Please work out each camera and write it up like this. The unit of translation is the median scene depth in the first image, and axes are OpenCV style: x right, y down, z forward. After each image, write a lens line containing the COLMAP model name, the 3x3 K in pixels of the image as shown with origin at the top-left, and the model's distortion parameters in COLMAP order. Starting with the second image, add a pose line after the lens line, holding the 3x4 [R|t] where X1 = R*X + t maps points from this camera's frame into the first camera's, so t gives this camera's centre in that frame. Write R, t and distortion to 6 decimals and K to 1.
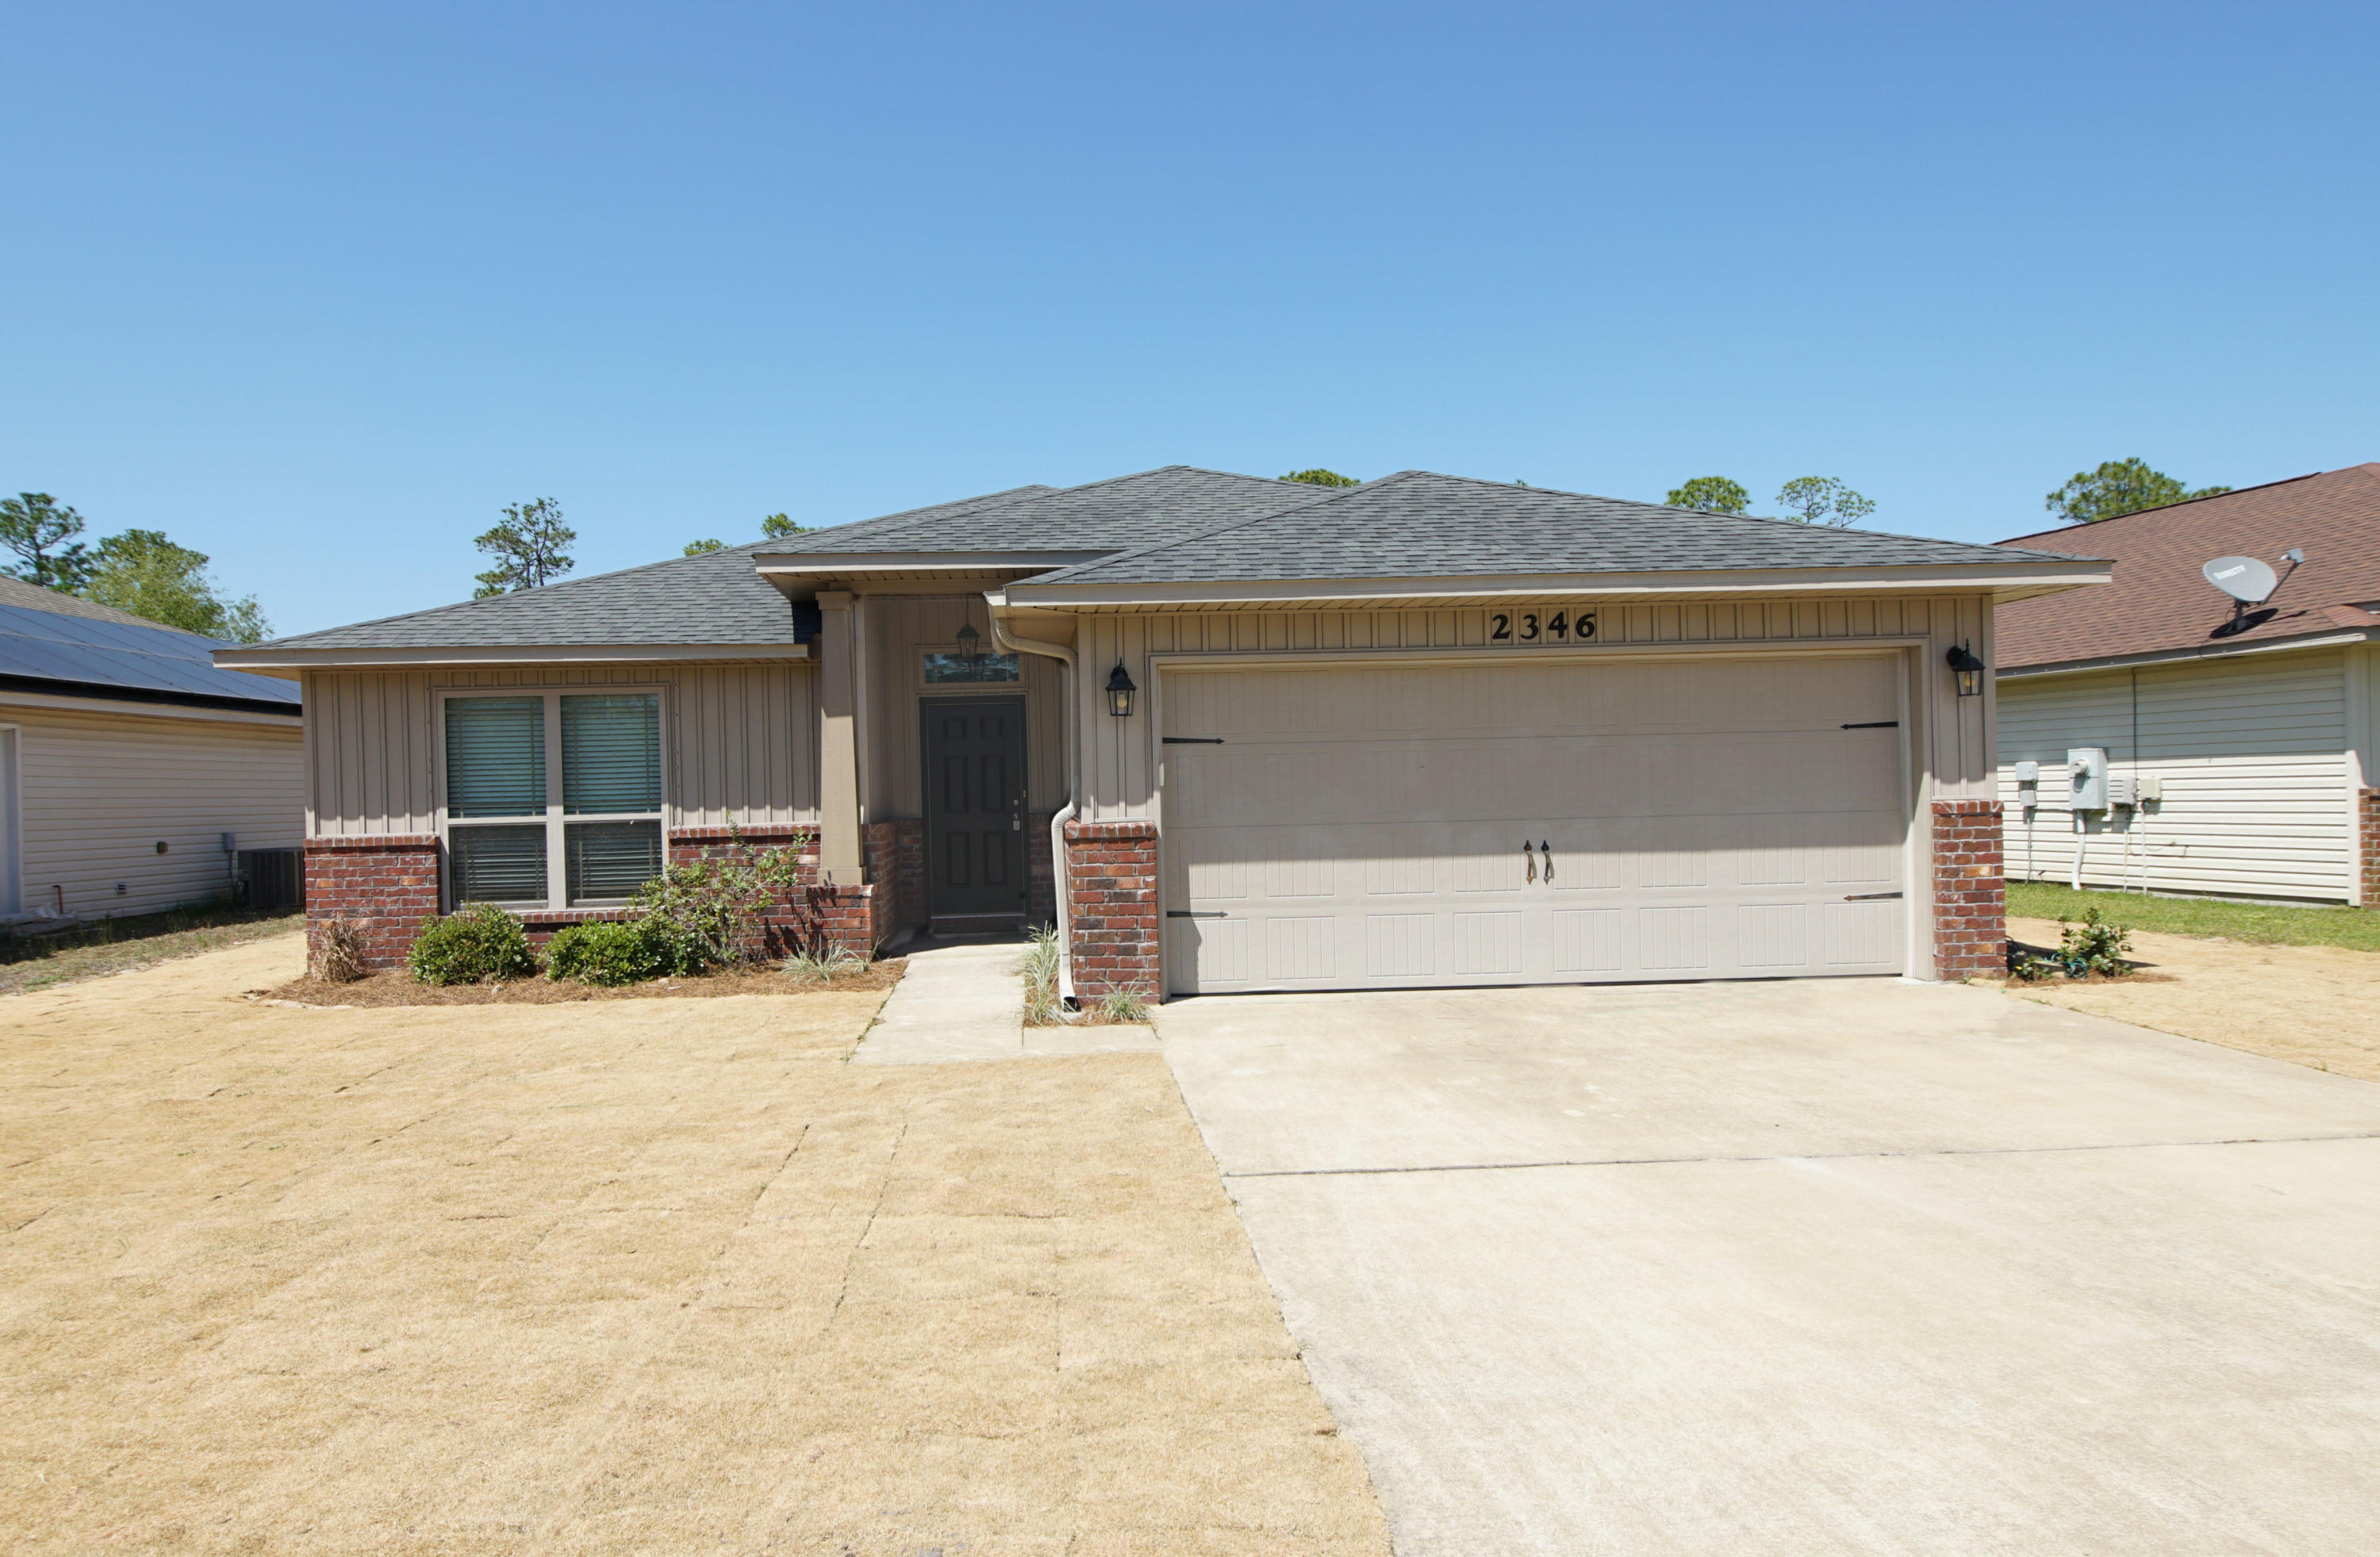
lens RADIAL K [[1332.5, 0, 1176.8], [0, 1332.5, 759.0], [0, 0, 1]] dist [0.034031, -0.032630]
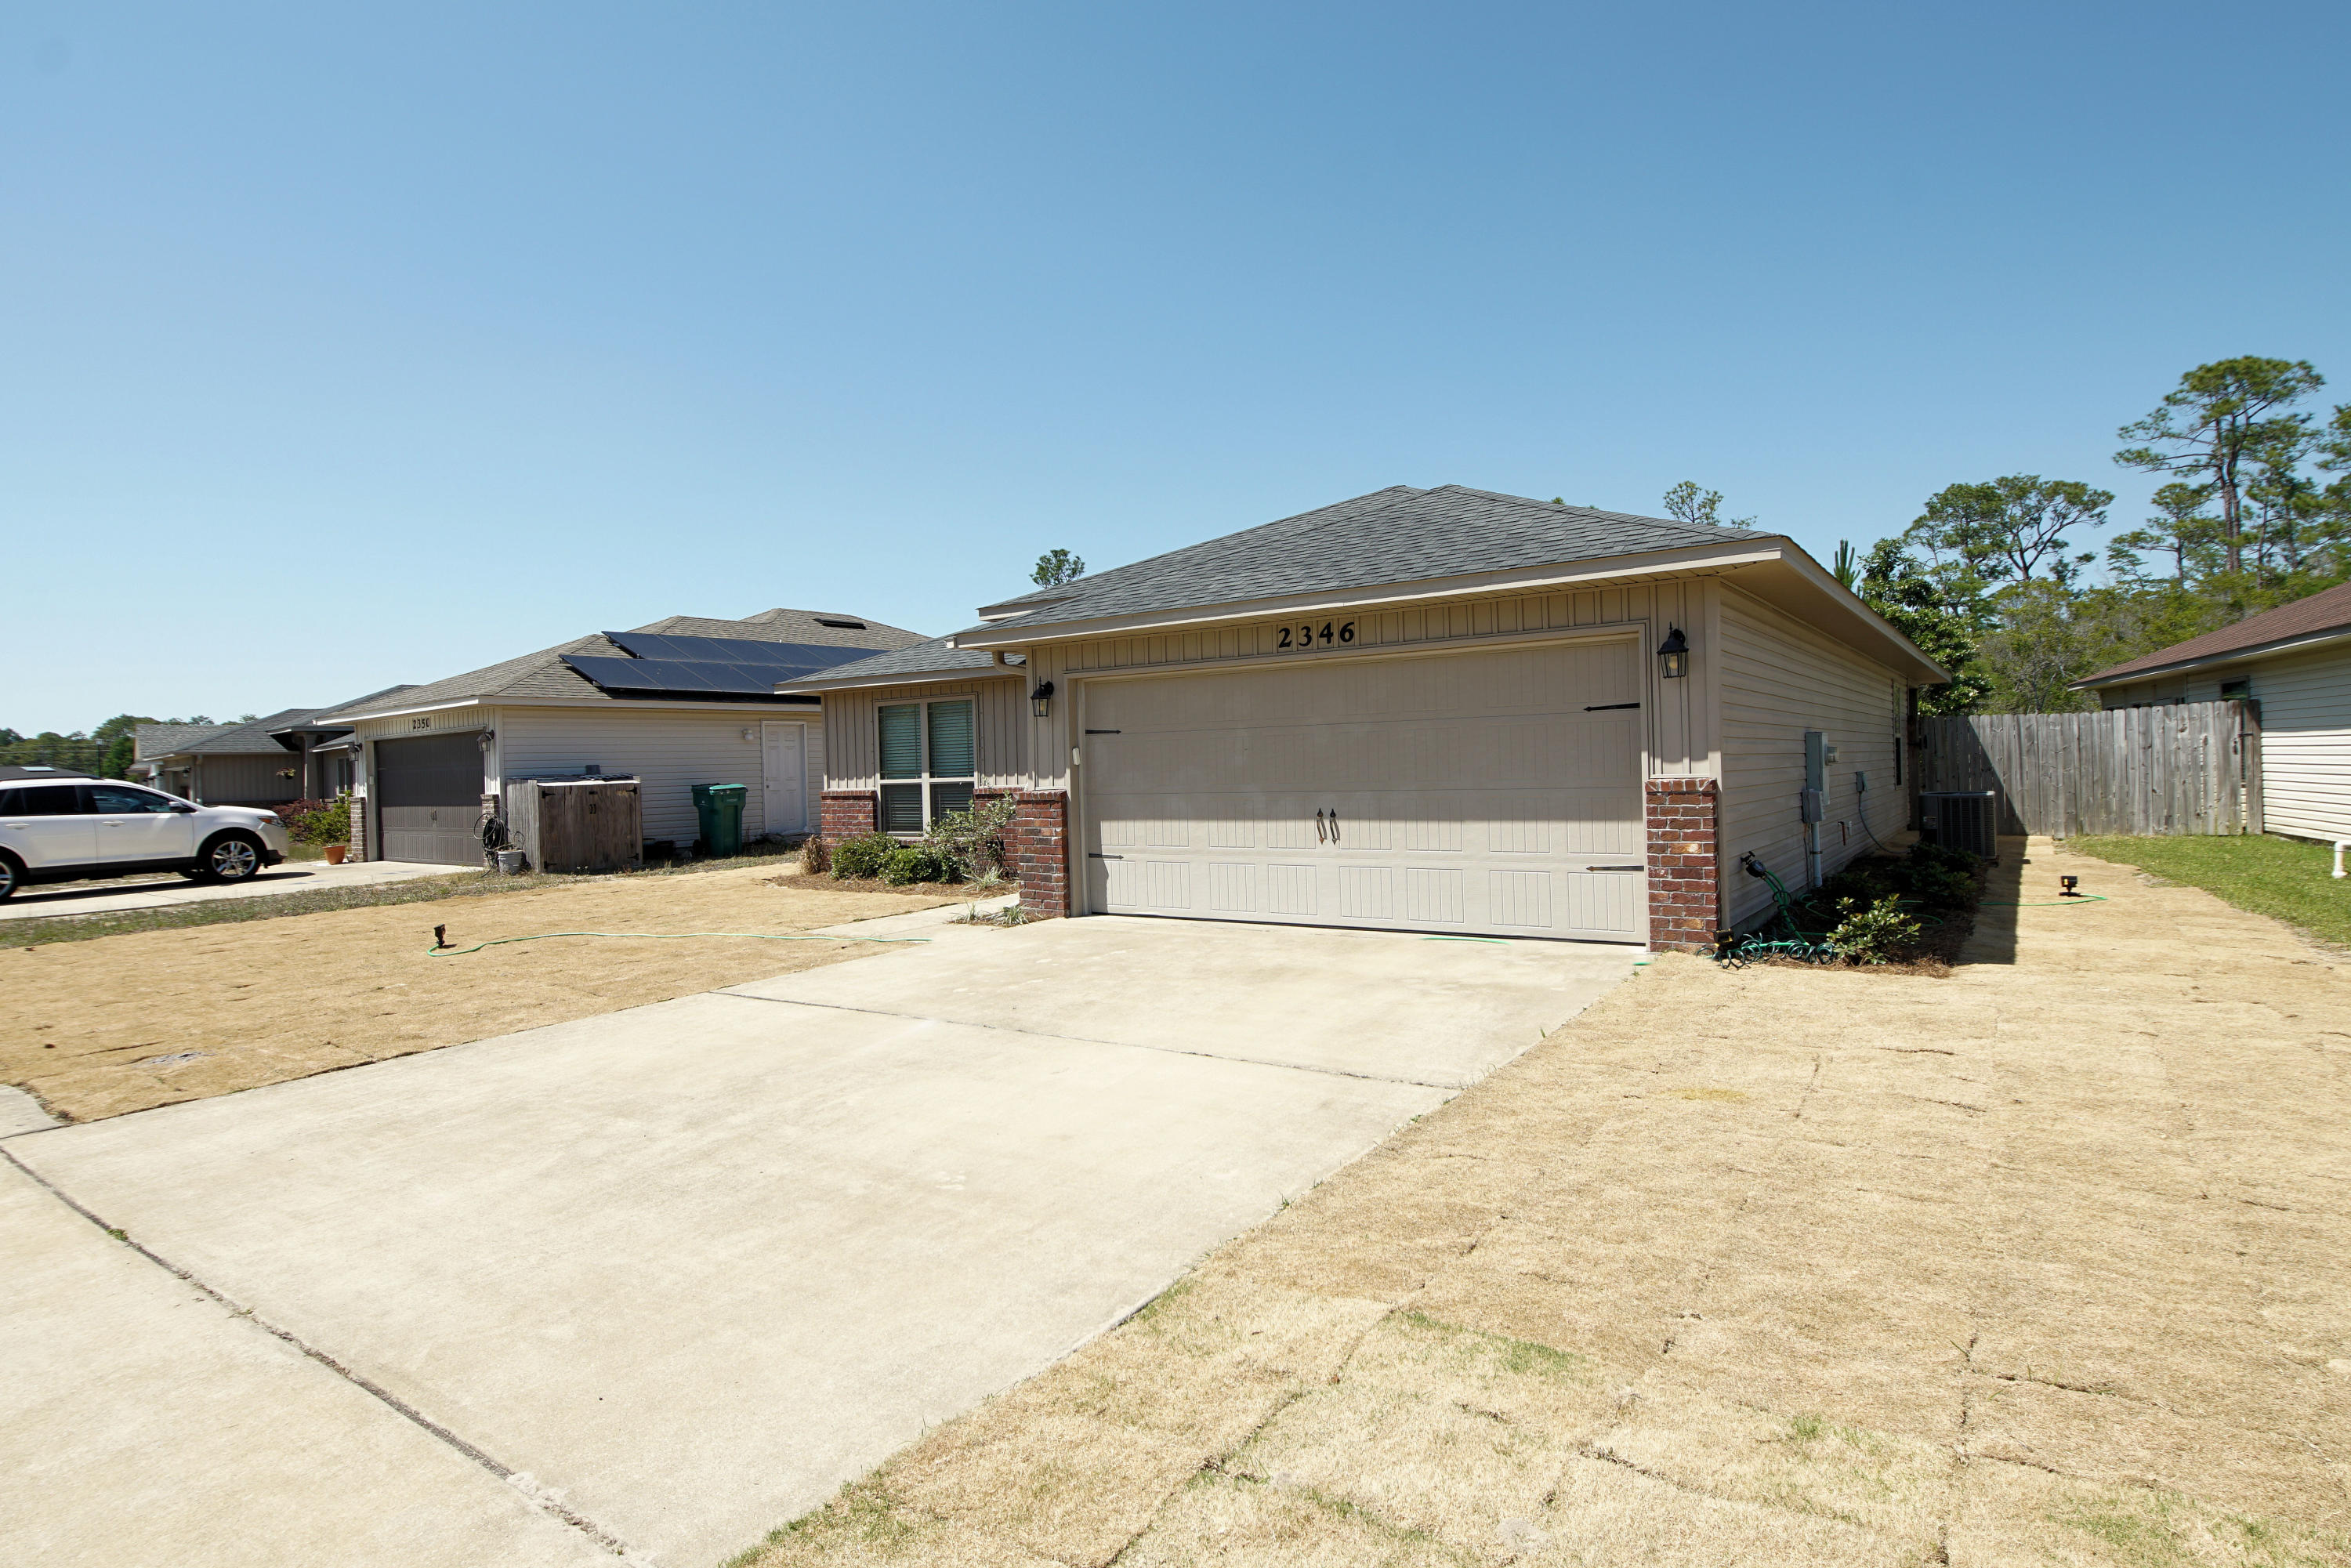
lens RADIAL K [[1219.5, 0, 1186.8], [0, 1219.5, 715.0], [0, 0, 1]] dist [-0.000607, -0.027731]
pose [[0.803621, -0.022818, -0.594704, 0.844509], [0.022116, 0.999720, -0.008471, -0.018728], [0.594730, -0.006345, 0.803900, 0.024565]]
